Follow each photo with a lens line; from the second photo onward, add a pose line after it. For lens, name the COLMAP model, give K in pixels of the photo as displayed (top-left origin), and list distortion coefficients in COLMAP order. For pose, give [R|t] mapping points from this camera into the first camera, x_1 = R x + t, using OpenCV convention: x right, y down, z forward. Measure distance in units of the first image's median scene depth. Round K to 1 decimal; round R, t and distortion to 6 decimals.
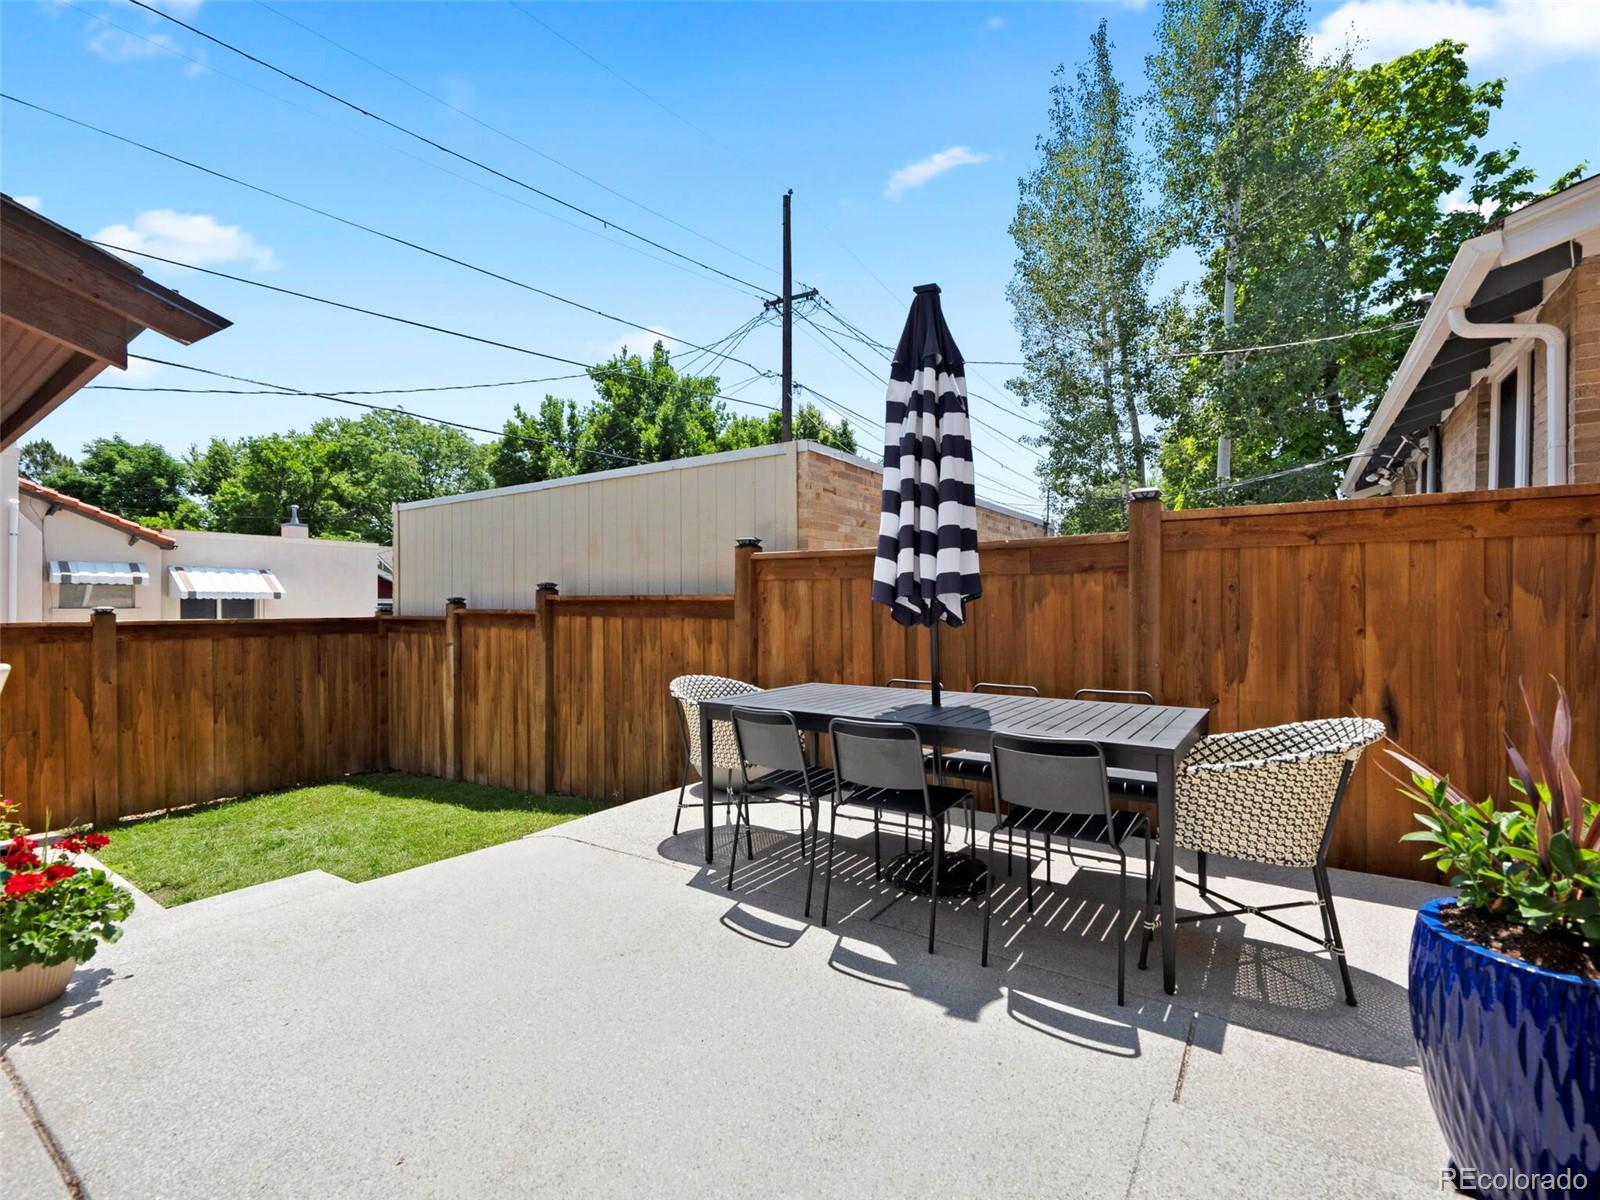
lens RADIAL K [[693.1, 0, 801.1], [0, 693.1, 605.5], [0, 0, 1]] dist [0.000721, -0.000126]
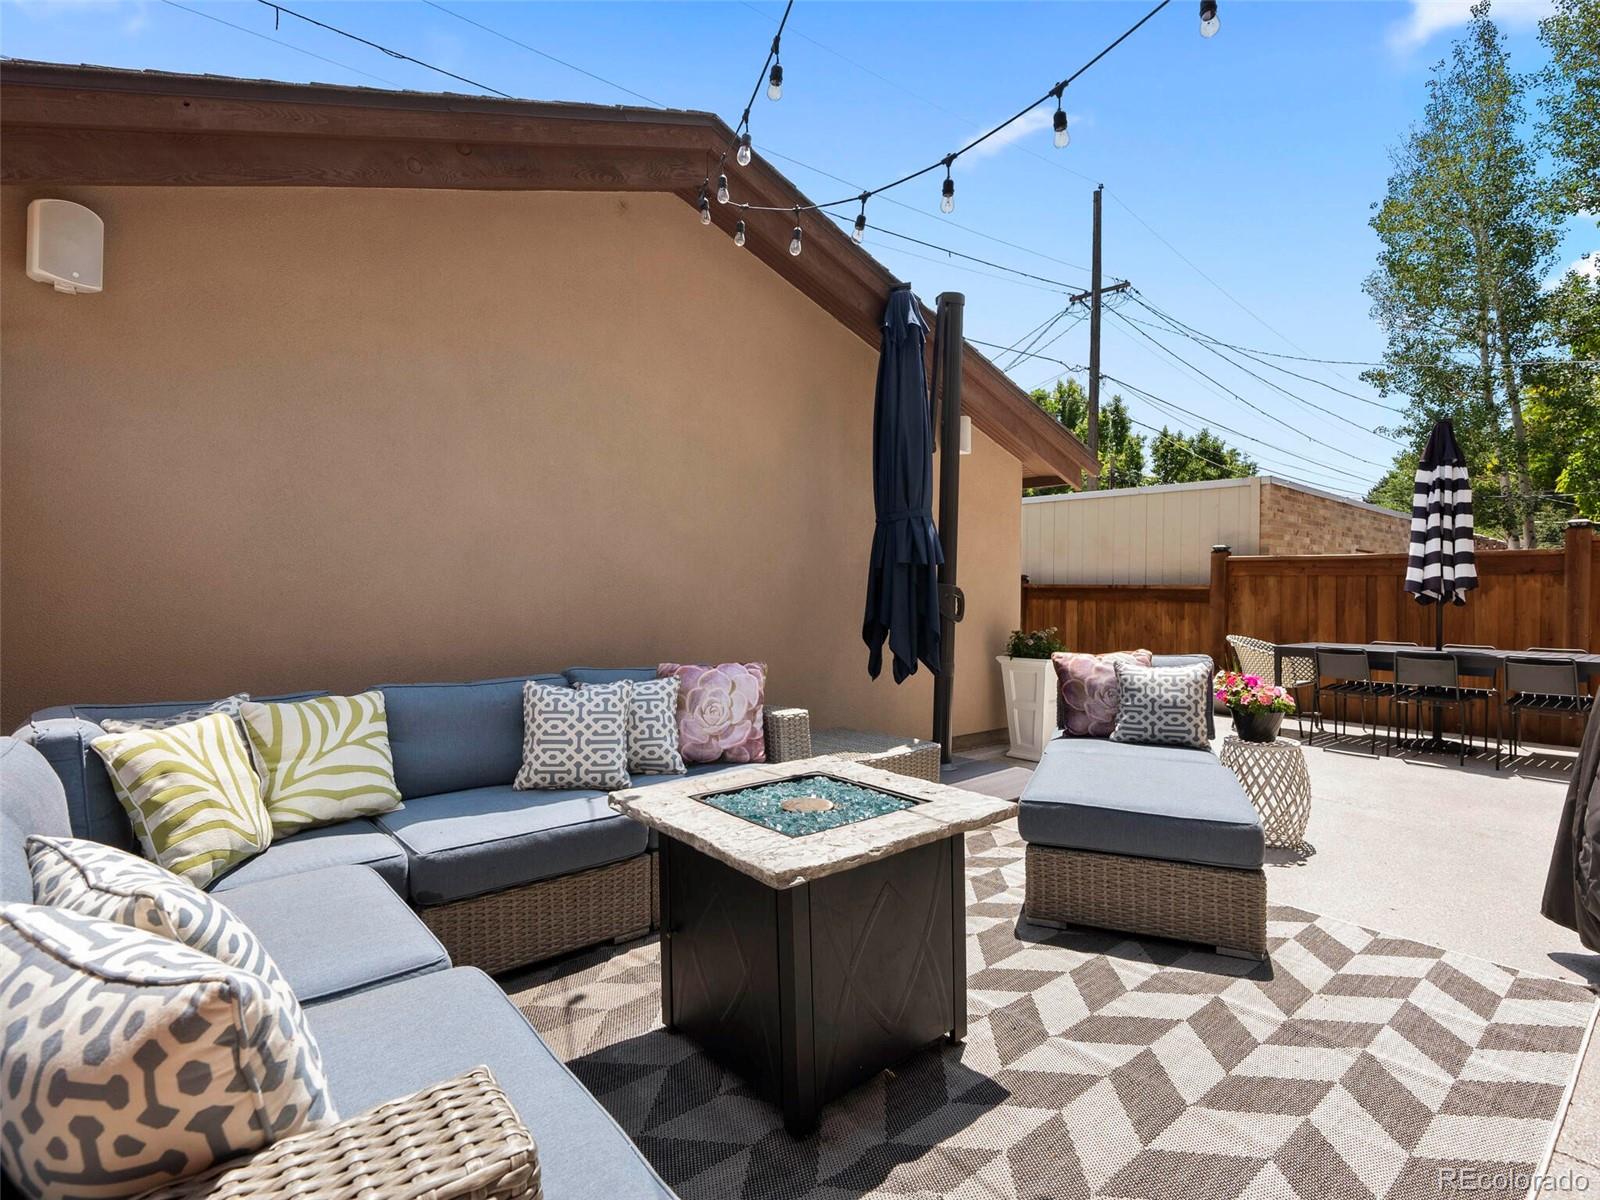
lens RADIAL K [[772.5, 0, 795.4], [0, 772.5, 600.1], [0, 0, 1]] dist [-0.003789, 0.001825]
pose [[0.963604, 0.016378, -0.266830, -0.452443], [-0.014347, 0.999851, 0.009561, 0.010114], [0.266947, -0.005385, 0.963696, -0.696939]]
